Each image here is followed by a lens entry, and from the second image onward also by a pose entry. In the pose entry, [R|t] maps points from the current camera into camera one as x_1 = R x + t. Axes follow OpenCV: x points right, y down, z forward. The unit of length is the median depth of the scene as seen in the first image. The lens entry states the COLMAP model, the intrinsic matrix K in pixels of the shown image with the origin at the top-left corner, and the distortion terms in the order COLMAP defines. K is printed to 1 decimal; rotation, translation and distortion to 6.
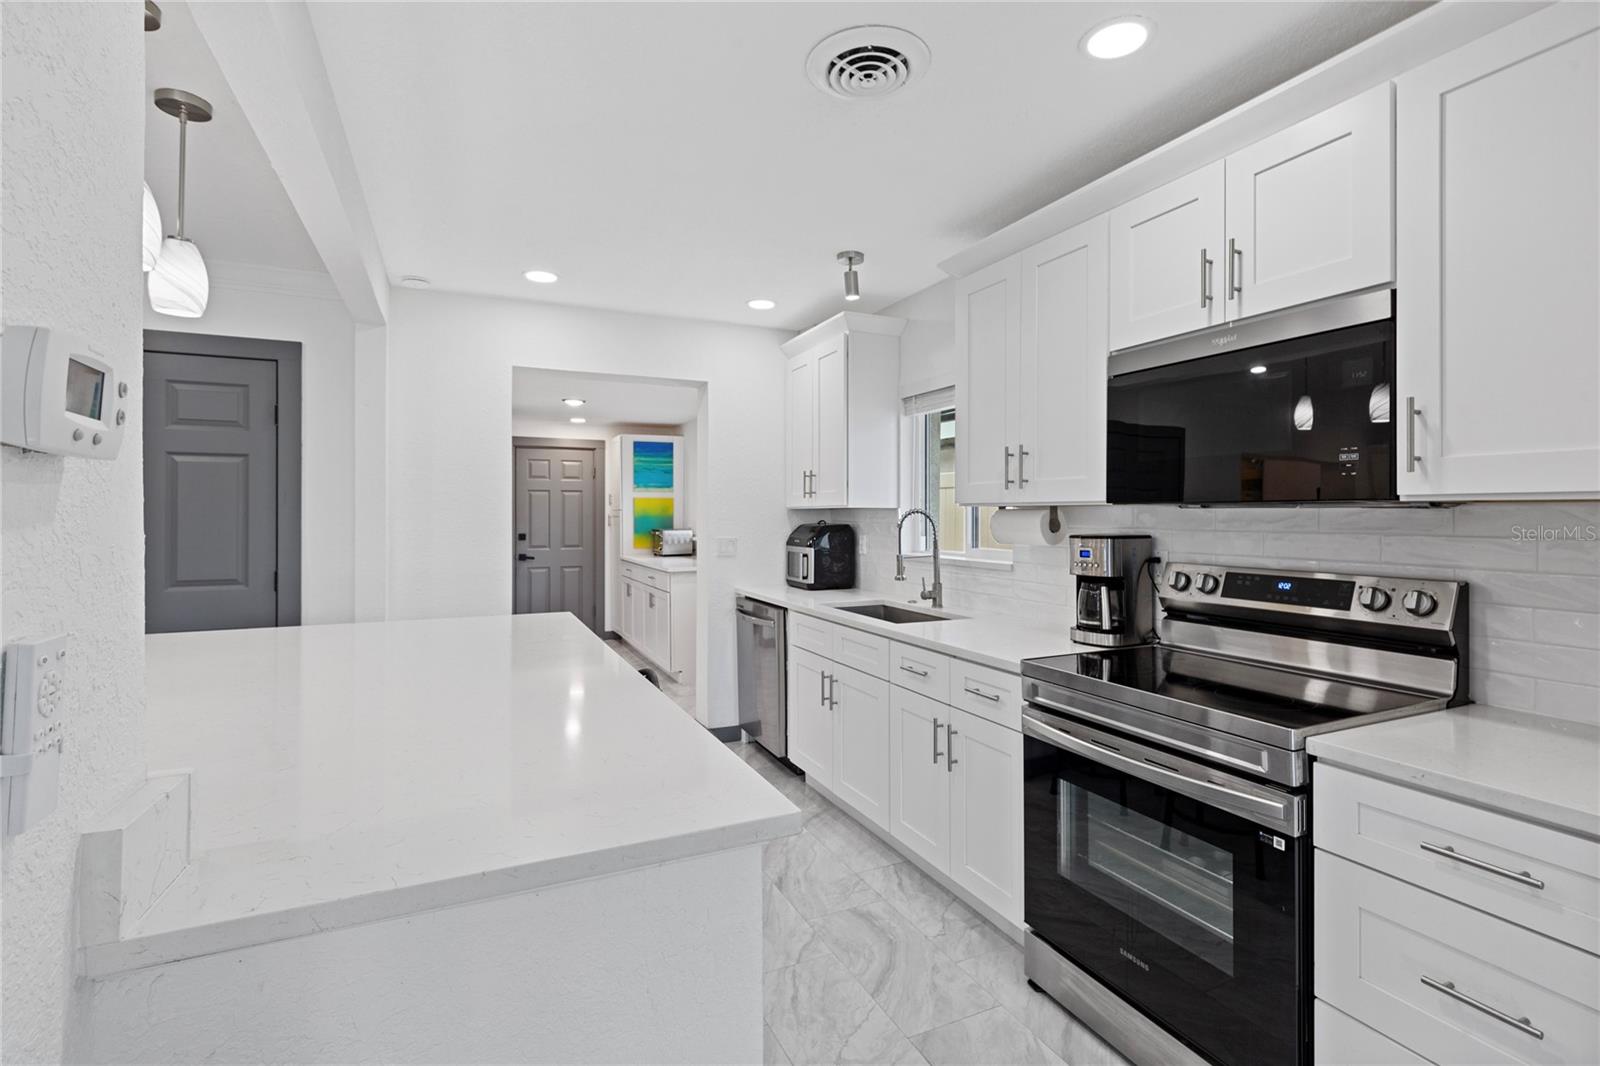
lens RADIAL K [[739.4, 0, 794.8], [0, 739.4, 512.5], [0, 0, 1]] dist [0.007958, -0.000440]
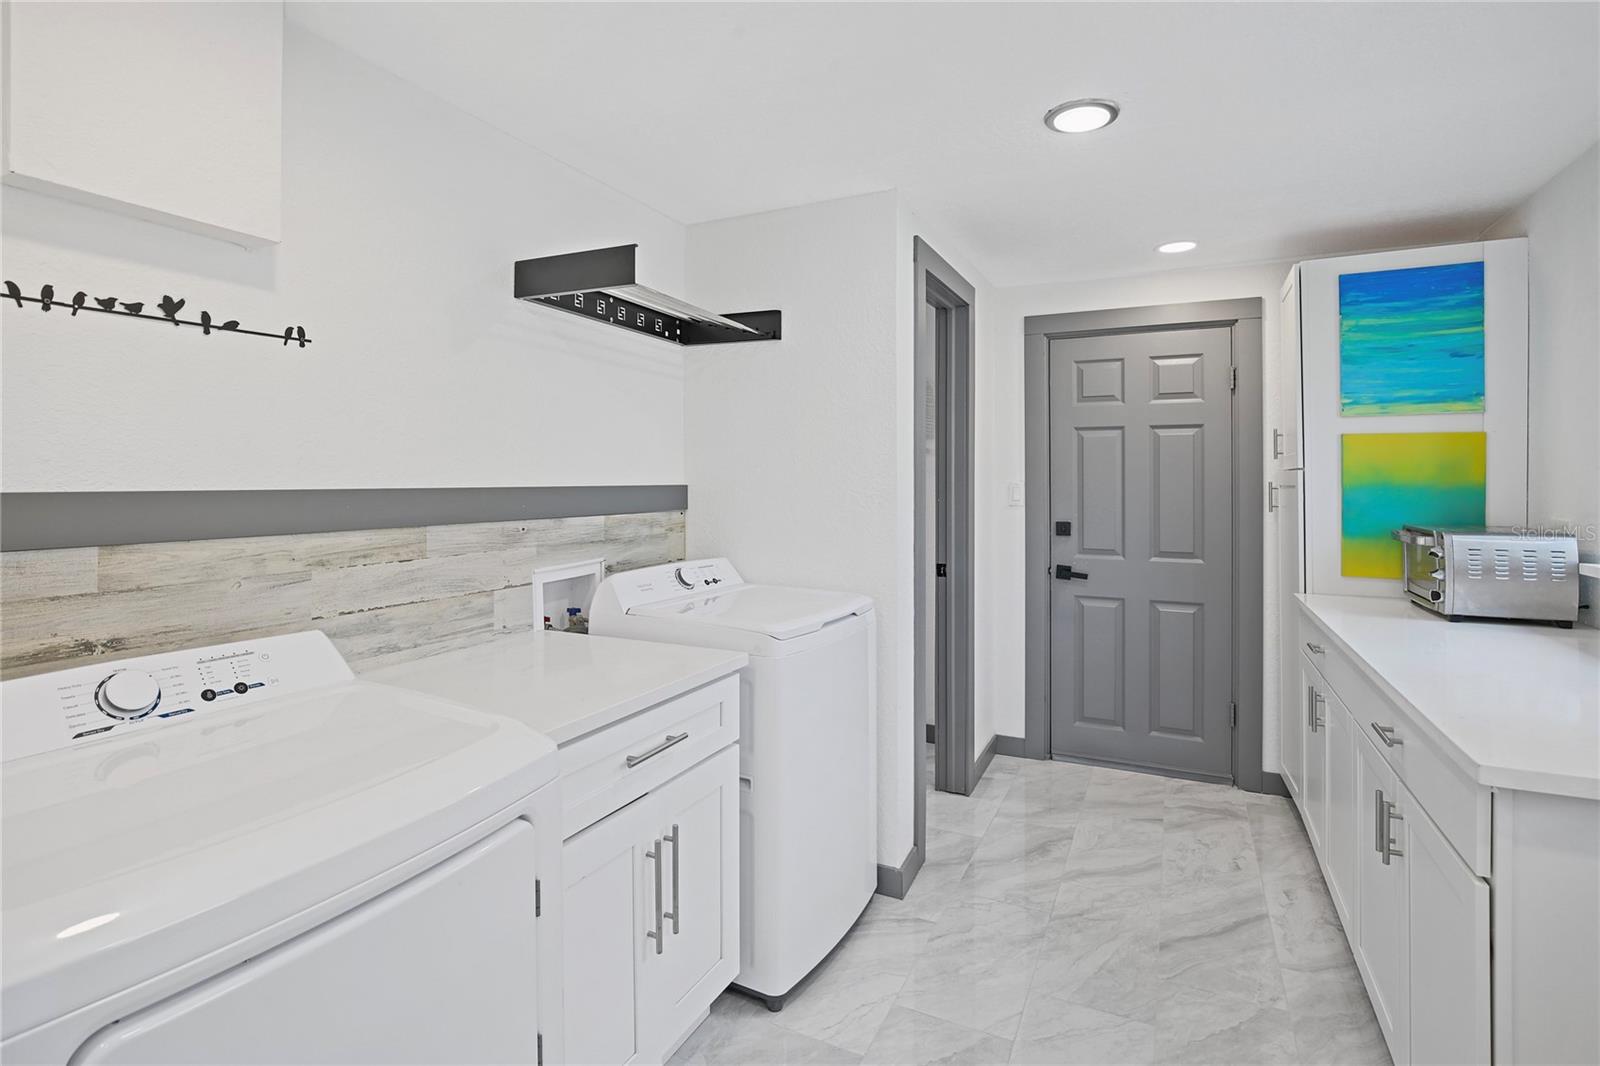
lens RADIAL K [[739.4, 0, 851.5], [0, 739.4, 478.3], [0, 0, 1]] dist [0.007958, -0.000440]
pose [[0.656833, 0.000758, -0.754036, -0.193951], [-0.000084, 1.000000, 0.000932, 0.001418], [0.754036, -0.000549, 0.656833, 1.105858]]
